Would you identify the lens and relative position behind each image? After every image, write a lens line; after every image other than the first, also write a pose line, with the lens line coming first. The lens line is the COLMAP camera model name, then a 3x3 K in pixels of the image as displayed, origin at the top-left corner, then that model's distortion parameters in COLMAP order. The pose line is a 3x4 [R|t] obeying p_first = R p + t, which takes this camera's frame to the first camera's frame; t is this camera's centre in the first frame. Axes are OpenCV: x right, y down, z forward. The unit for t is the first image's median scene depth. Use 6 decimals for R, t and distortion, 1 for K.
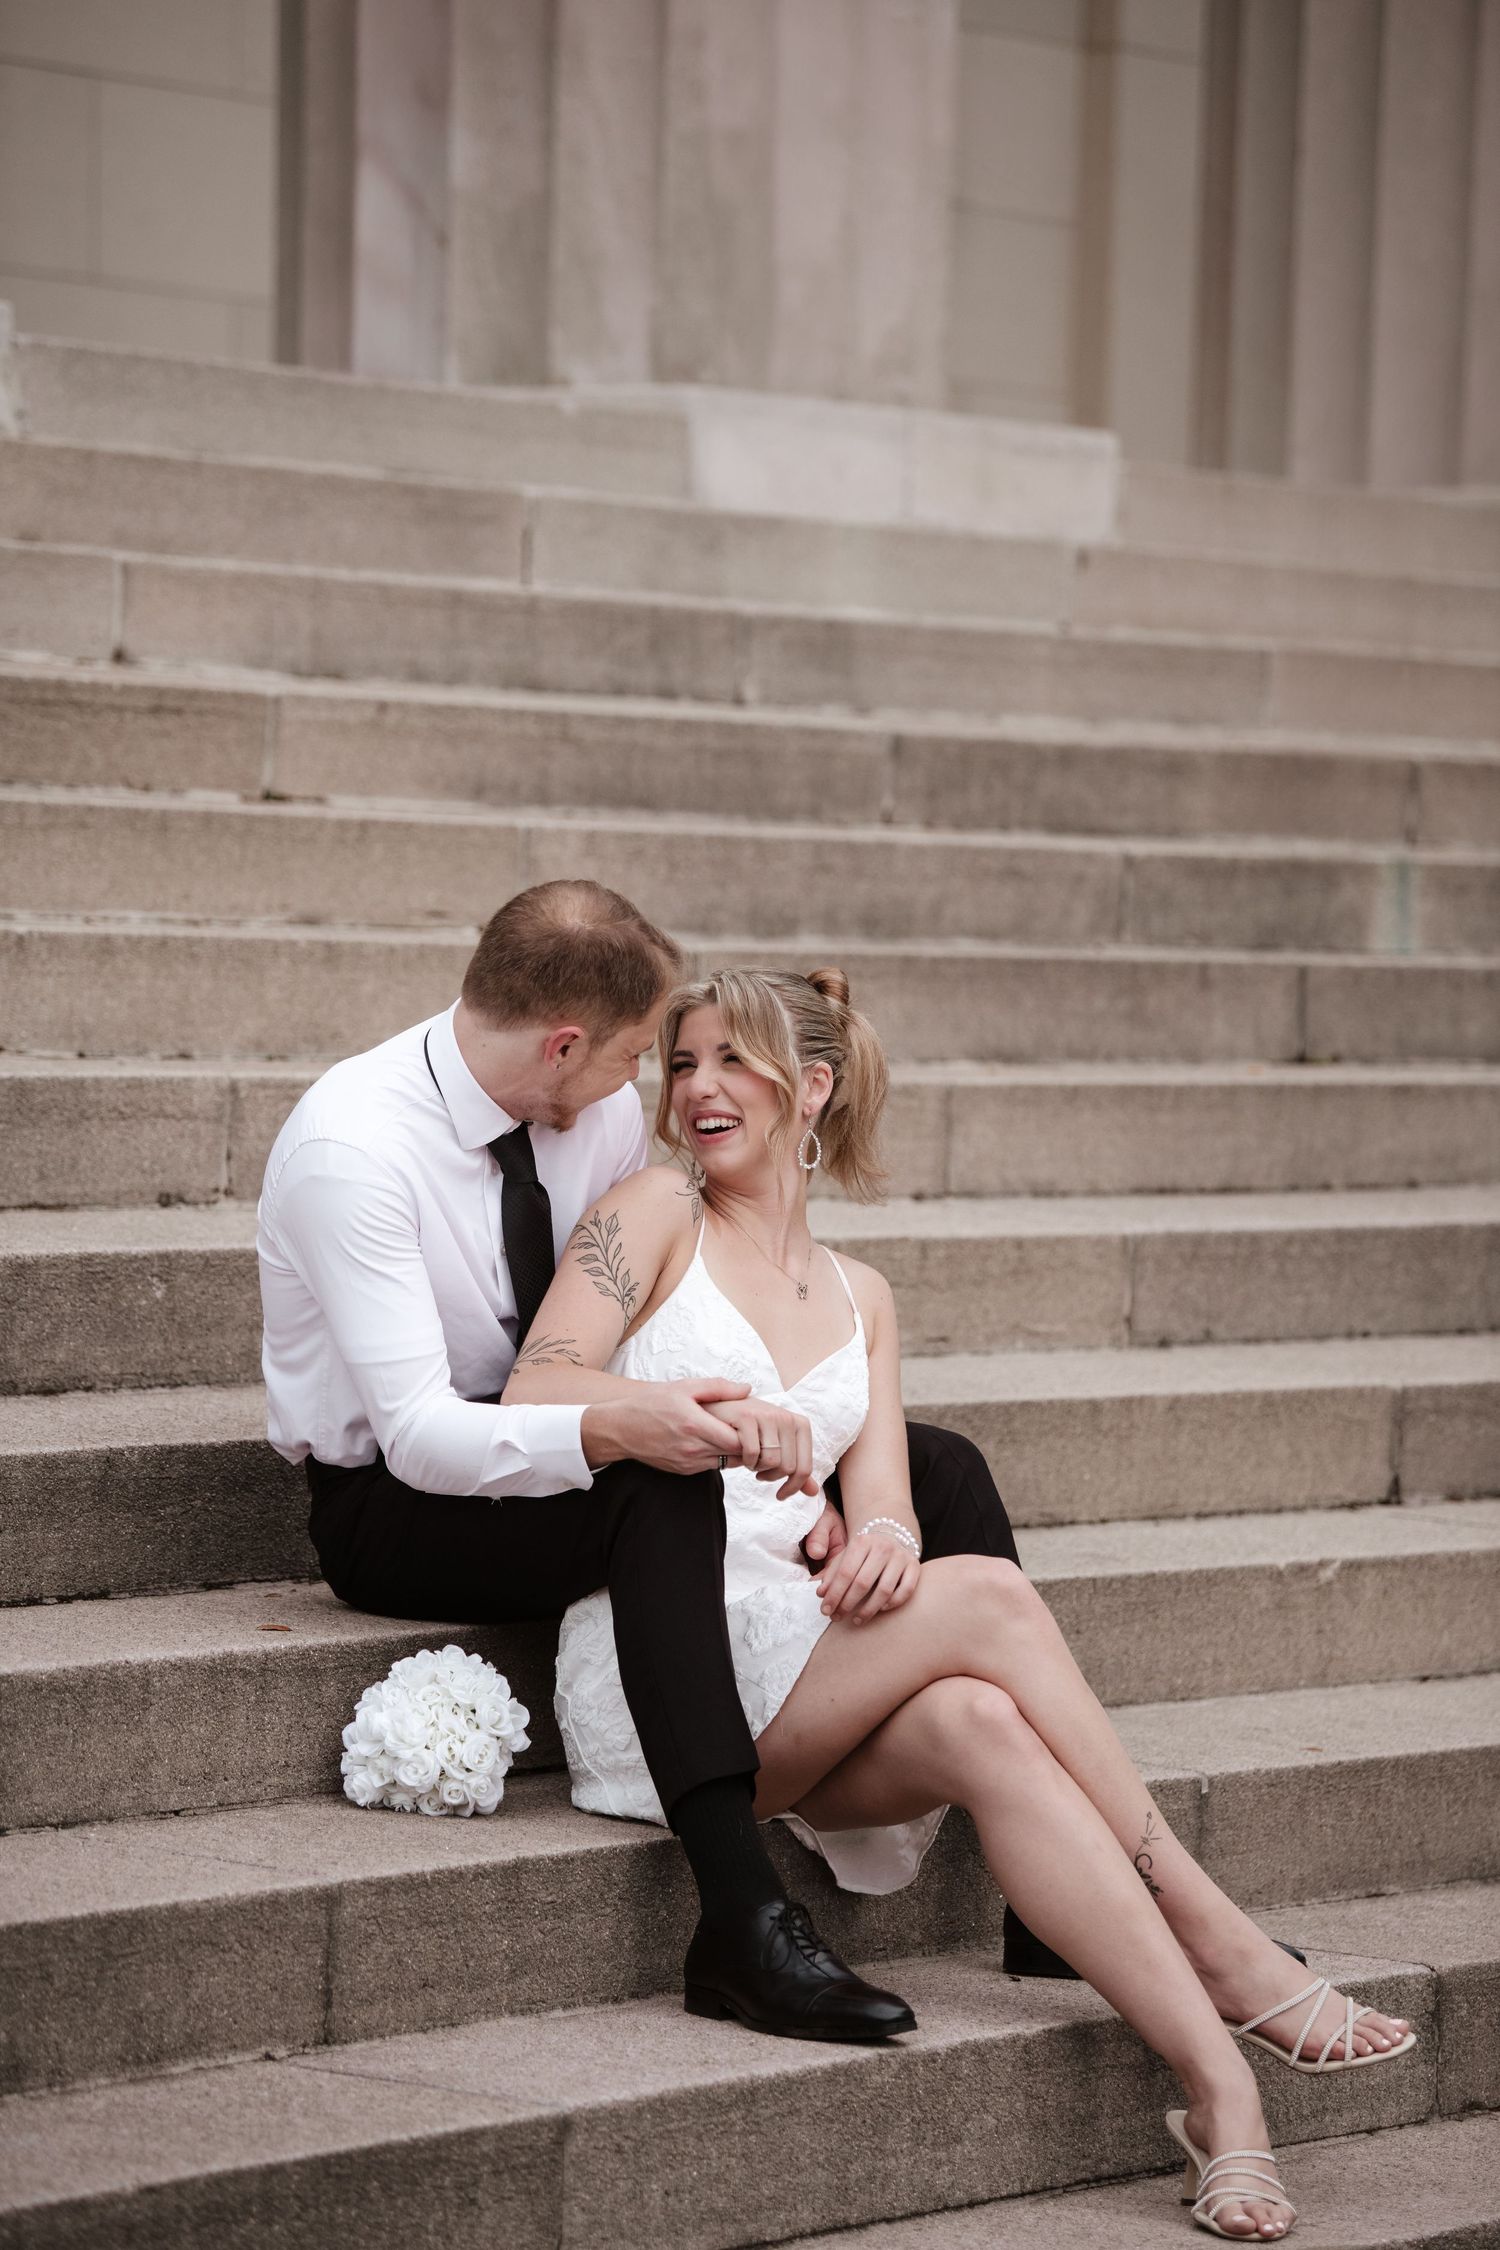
lens RADIAL K [[8601.8, 0, 730.9], [0, 8601.8, 1124.8], [0, 0, 1]] dist [1.252859, -4.079618]
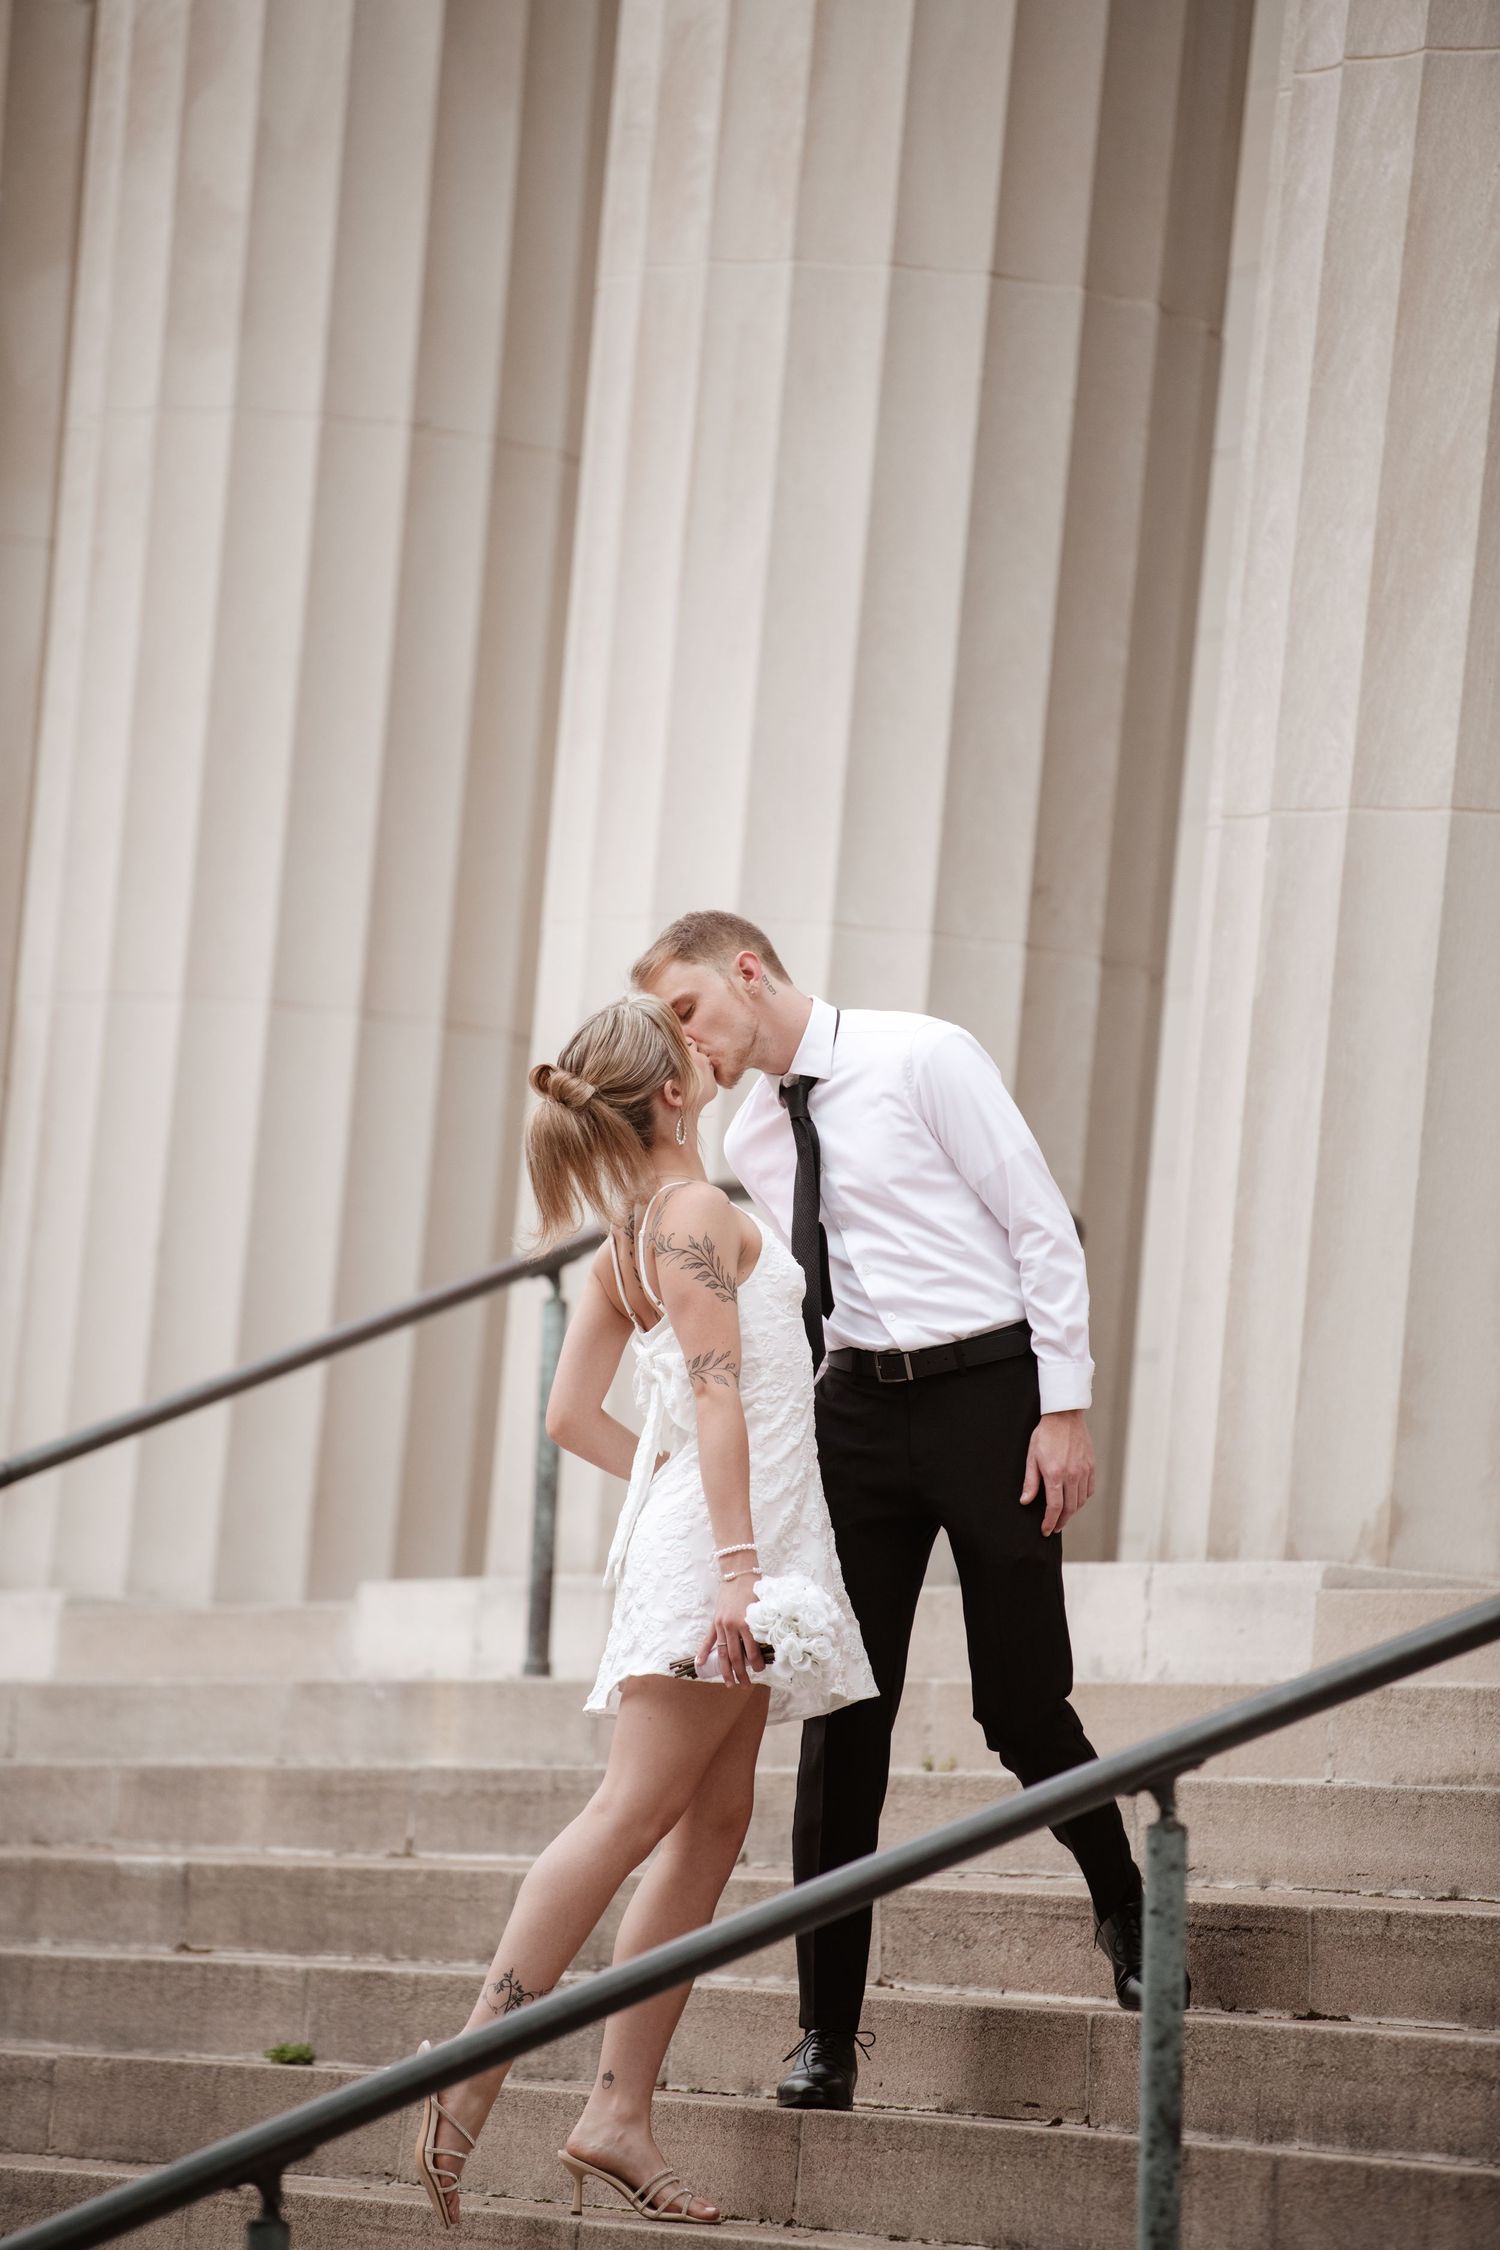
lens RADIAL K [[12408.5, 0, 750.0], [0, 12408.5, 1125.0], [0, 0, 1]] dist [2.775348, -18.678533]
pose [[-0.517211, -0.134984, -0.845146, 1.490136], [-0.113213, 0.989597, -0.088771, -0.003284], [0.848337, 0.049768, -0.527113, 2.072021]]
